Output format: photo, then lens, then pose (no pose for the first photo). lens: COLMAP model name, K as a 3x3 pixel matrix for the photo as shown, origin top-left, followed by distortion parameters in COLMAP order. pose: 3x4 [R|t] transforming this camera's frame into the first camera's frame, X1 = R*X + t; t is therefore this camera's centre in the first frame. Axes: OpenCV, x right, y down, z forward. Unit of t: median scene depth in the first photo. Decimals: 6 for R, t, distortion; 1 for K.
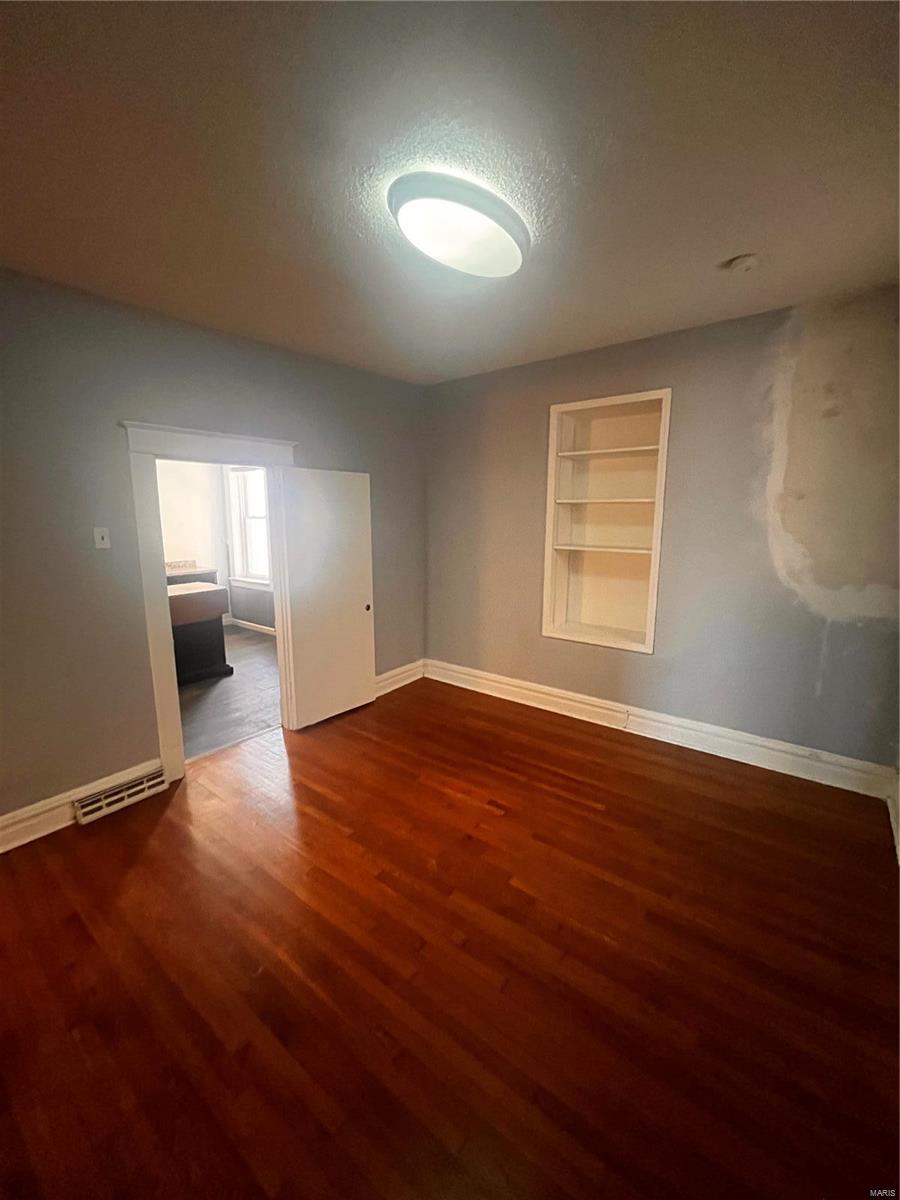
lens RADIAL K [[483.2, 0, 446.3], [0, 483.2, 600.7], [0, 0, 1]] dist [-0.002435, -0.000869]
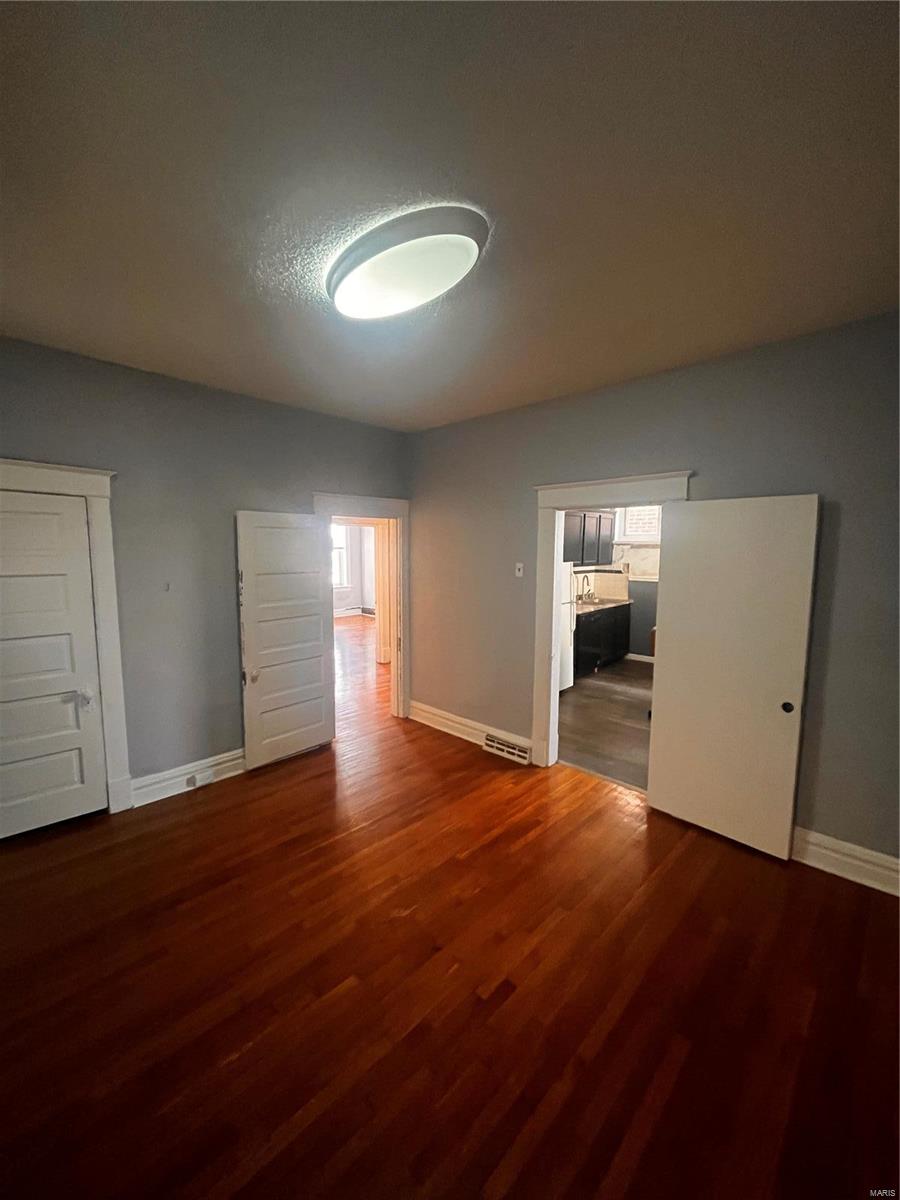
lens RADIAL K [[483.2, 0, 448.3], [0, 483.2, 595.6], [0, 0, 1]] dist [-0.002435, -0.000869]
pose [[-0.104039, 0.101529, -0.989377, 0.727445], [-0.184074, 0.975624, 0.119474, -0.180666], [0.977391, 0.194548, -0.082814, 0.887117]]
